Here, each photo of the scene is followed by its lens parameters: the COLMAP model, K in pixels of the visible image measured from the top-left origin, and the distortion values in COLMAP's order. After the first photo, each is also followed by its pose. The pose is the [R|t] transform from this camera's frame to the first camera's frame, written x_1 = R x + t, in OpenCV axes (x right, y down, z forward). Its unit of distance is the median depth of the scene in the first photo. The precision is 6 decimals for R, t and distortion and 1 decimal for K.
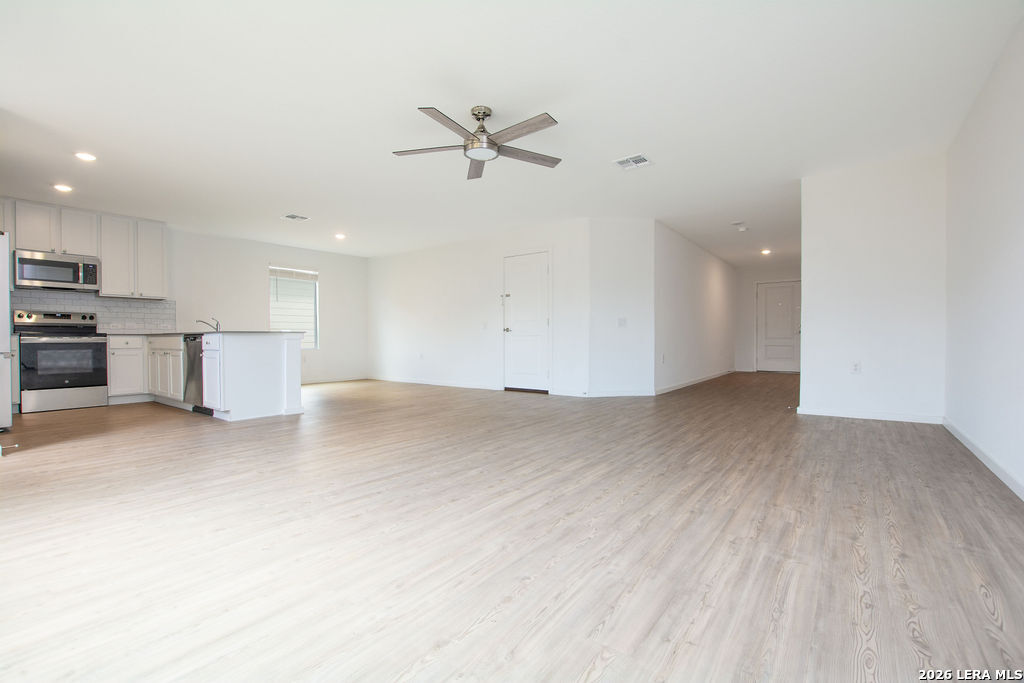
lens RADIAL K [[457.4, 0, 508.5], [0, 457.4, 343.3], [0, 0, 1]] dist [-0.024973, 0.000316]
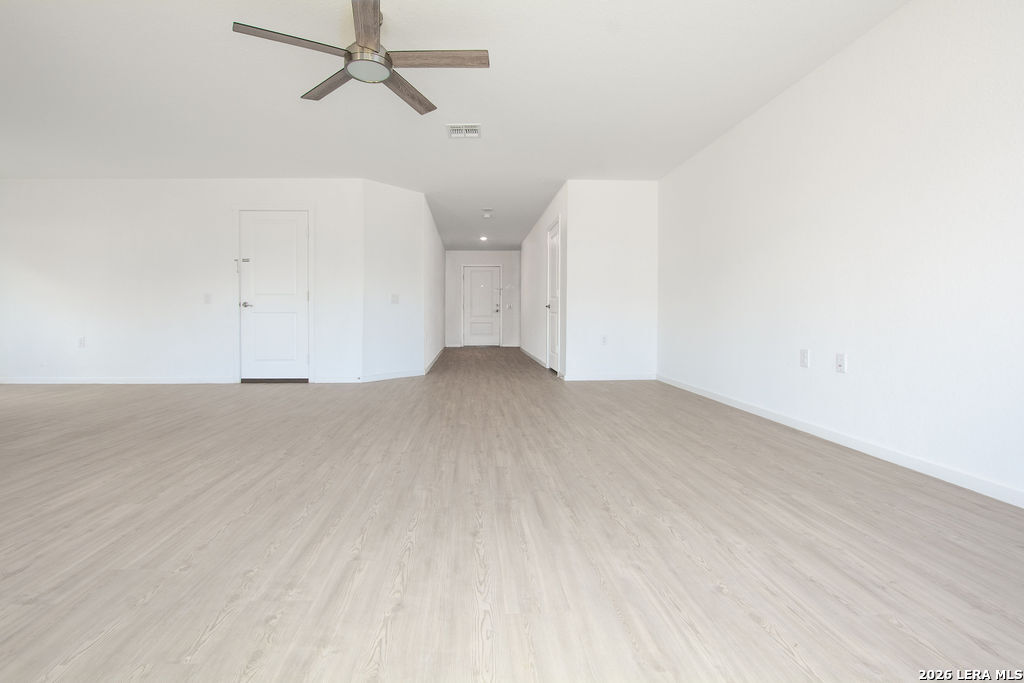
lens RADIAL K [[466.1, 0, 495.1], [0, 466.1, 324.0], [0, 0, 1]] dist [-0.025524, -0.000068]
pose [[0.762241, -0.007668, 0.647248, -0.247230], [0.003467, 0.999964, 0.007764, -0.001189], [-0.647284, -0.003674, 0.762240, 0.173247]]
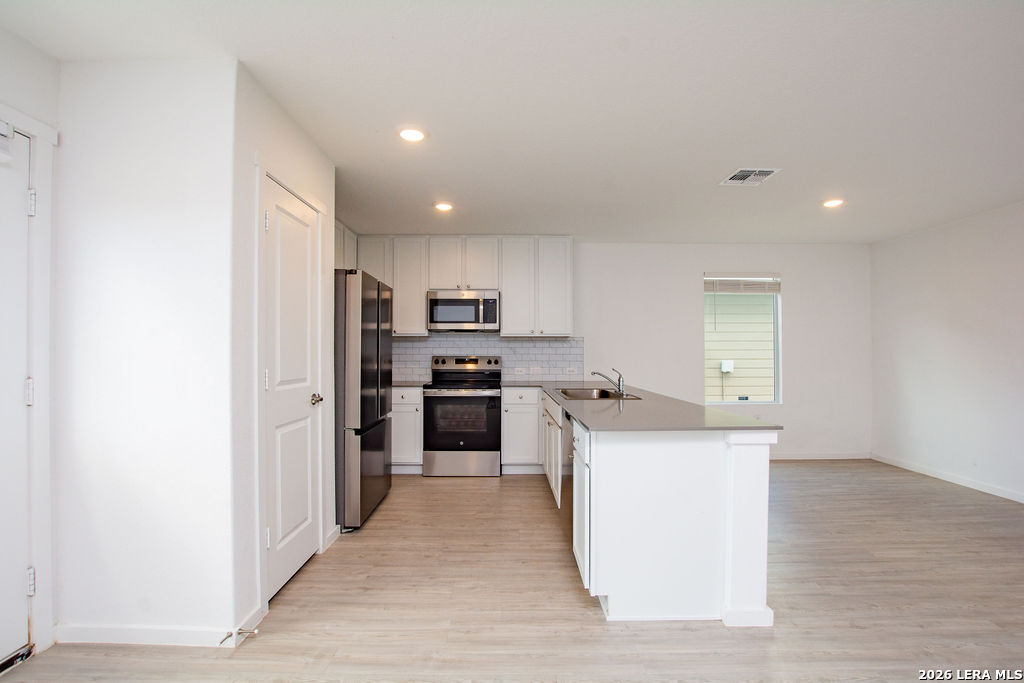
lens RADIAL K [[457.4, 0, 508.5], [0, 457.4, 343.3], [0, 0, 1]] dist [-0.024973, 0.000316]
pose [[0.619395, -0.007503, -0.785044, -0.264031], [-0.013259, 0.999712, -0.020016, -0.082282], [0.784967, 0.022806, 0.619117, 0.529011]]
